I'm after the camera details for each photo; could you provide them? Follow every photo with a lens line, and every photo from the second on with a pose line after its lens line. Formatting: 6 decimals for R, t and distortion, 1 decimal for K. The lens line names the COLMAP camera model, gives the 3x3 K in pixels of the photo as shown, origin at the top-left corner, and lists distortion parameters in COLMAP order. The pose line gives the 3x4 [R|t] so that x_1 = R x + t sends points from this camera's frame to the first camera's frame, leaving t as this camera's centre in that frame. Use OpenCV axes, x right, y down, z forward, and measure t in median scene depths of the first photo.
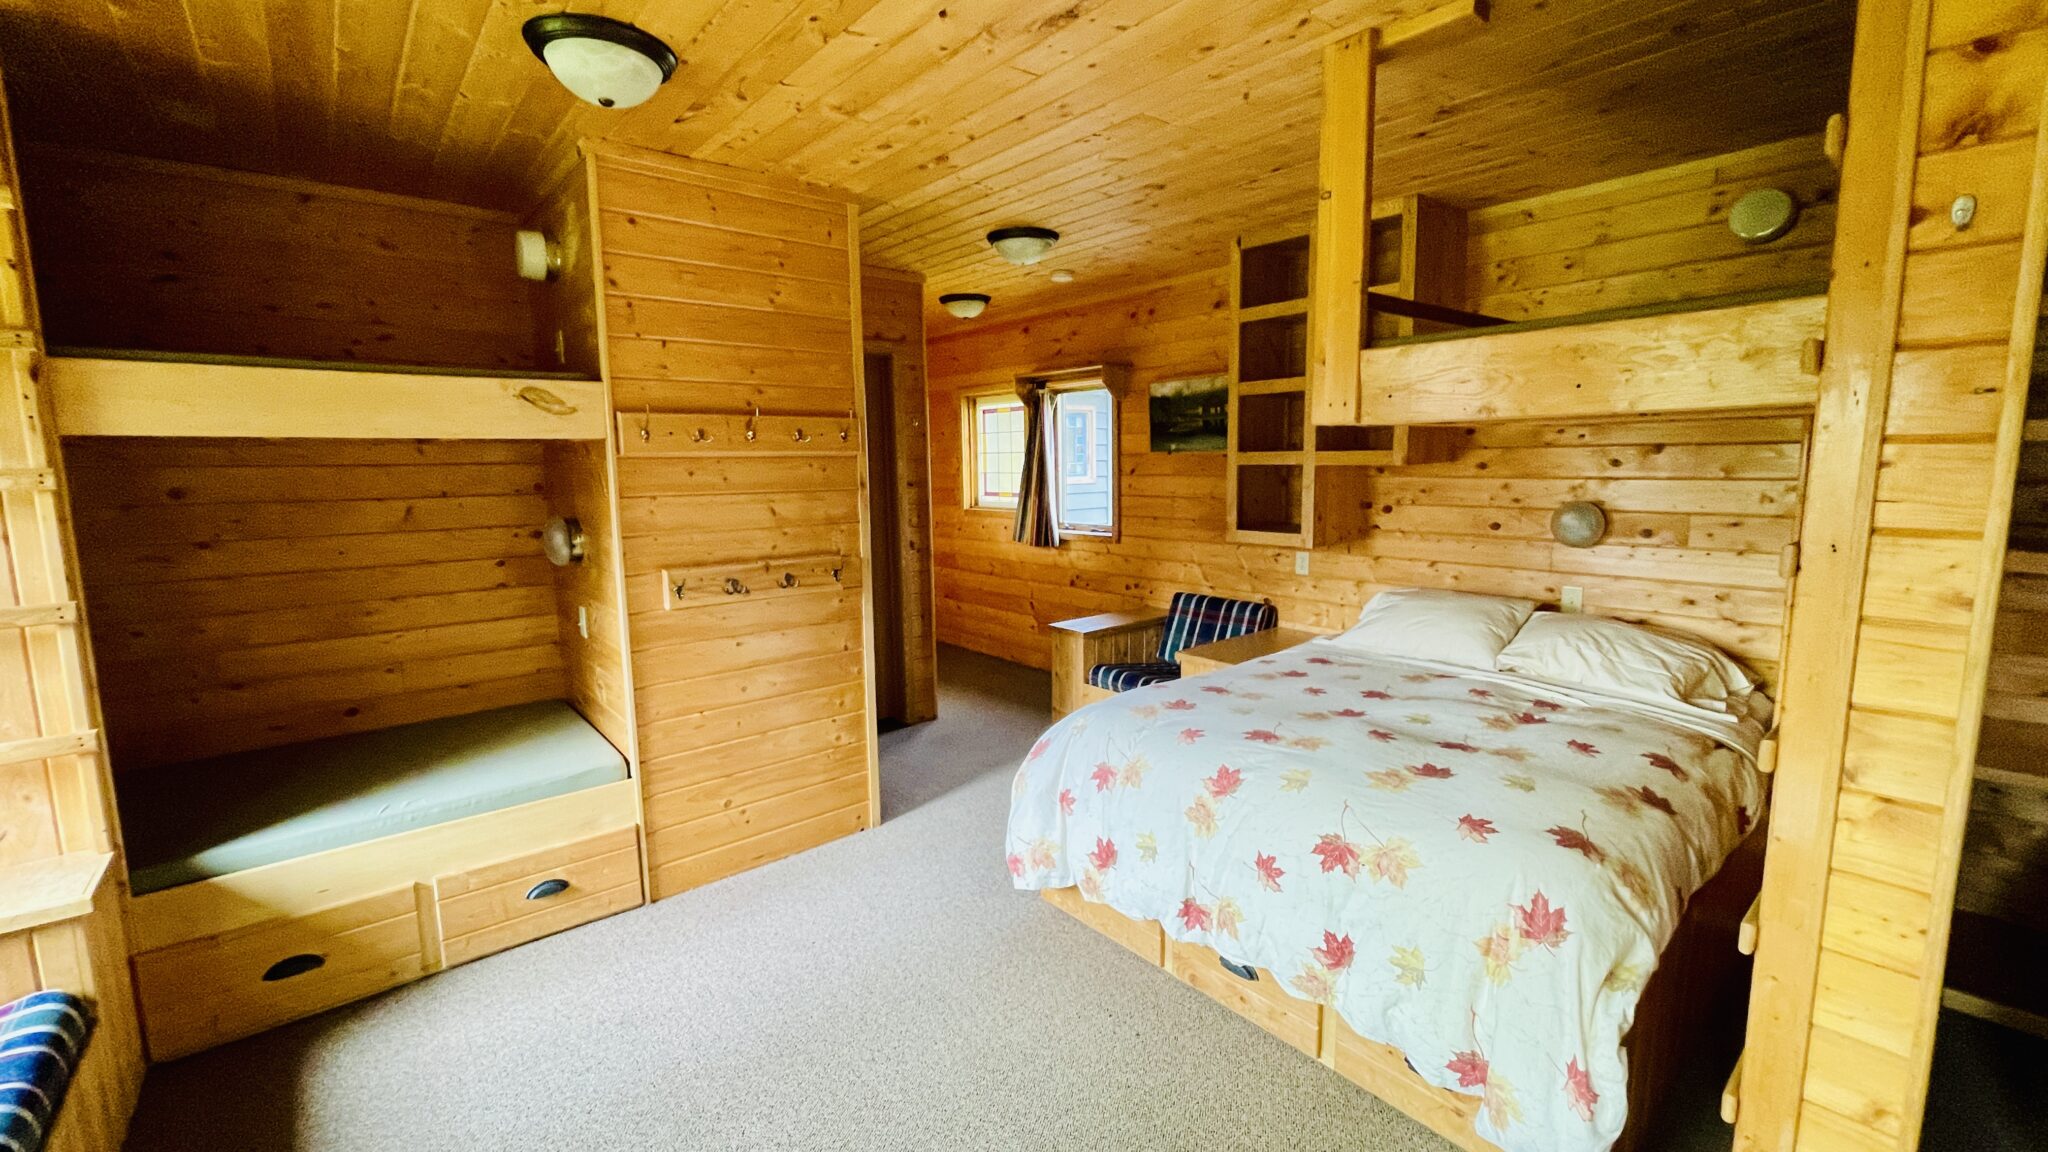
lens RADIAL K [[816.2, 0, 1026.3], [0, 816.2, 563.6], [0, 0, 1]] dist [0.000492, -0.000029]
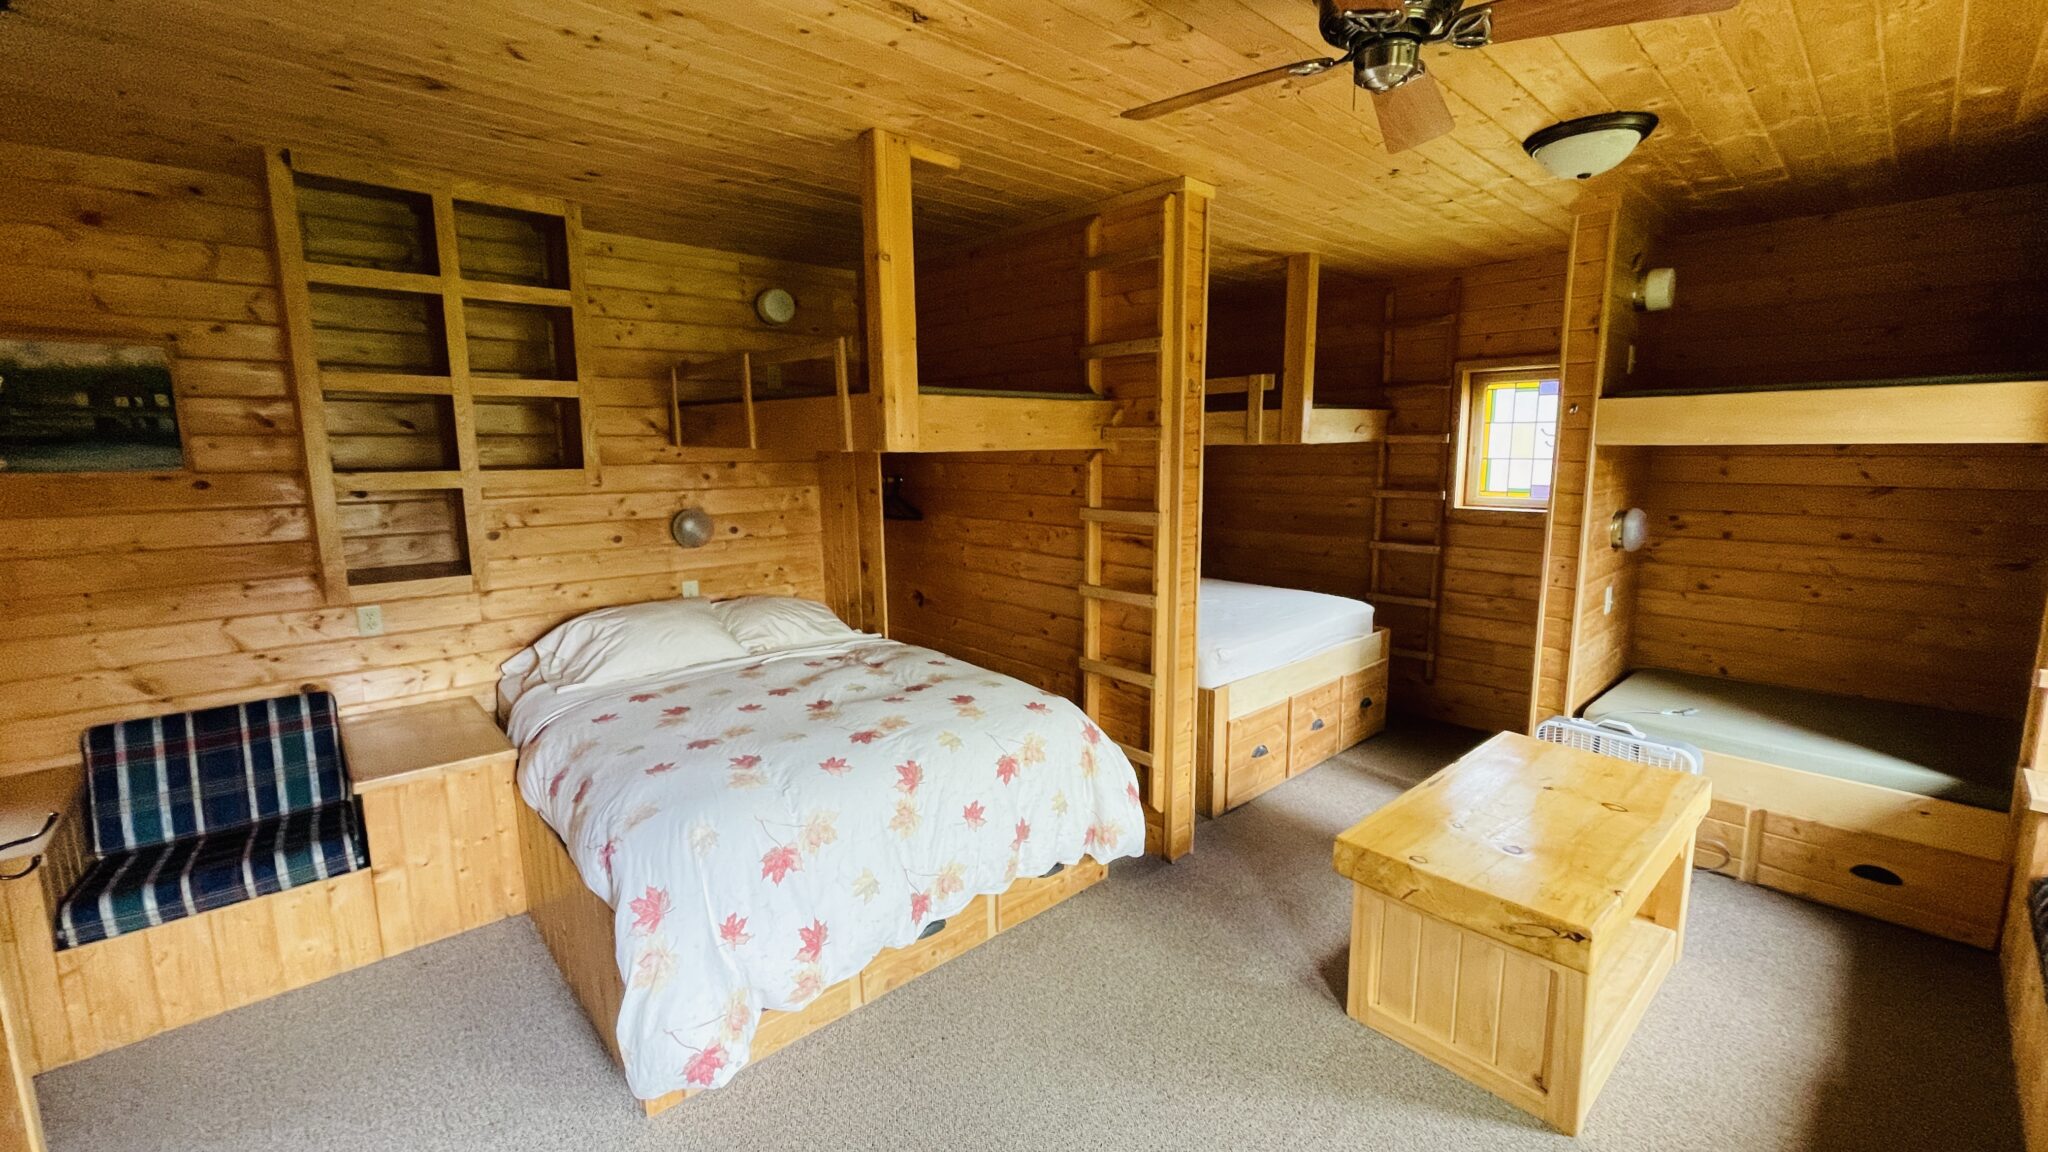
lens RADIAL K [[816.2, 0, 1026.2], [0, 816.2, 567.3], [0, 0, 1]] dist [0.000492, -0.000029]
pose [[-0.031648, -0.134568, 0.990399, -0.690159], [0.135165, 0.981216, 0.137640, -0.117563], [-0.990317, 0.138224, -0.012865, 0.698562]]
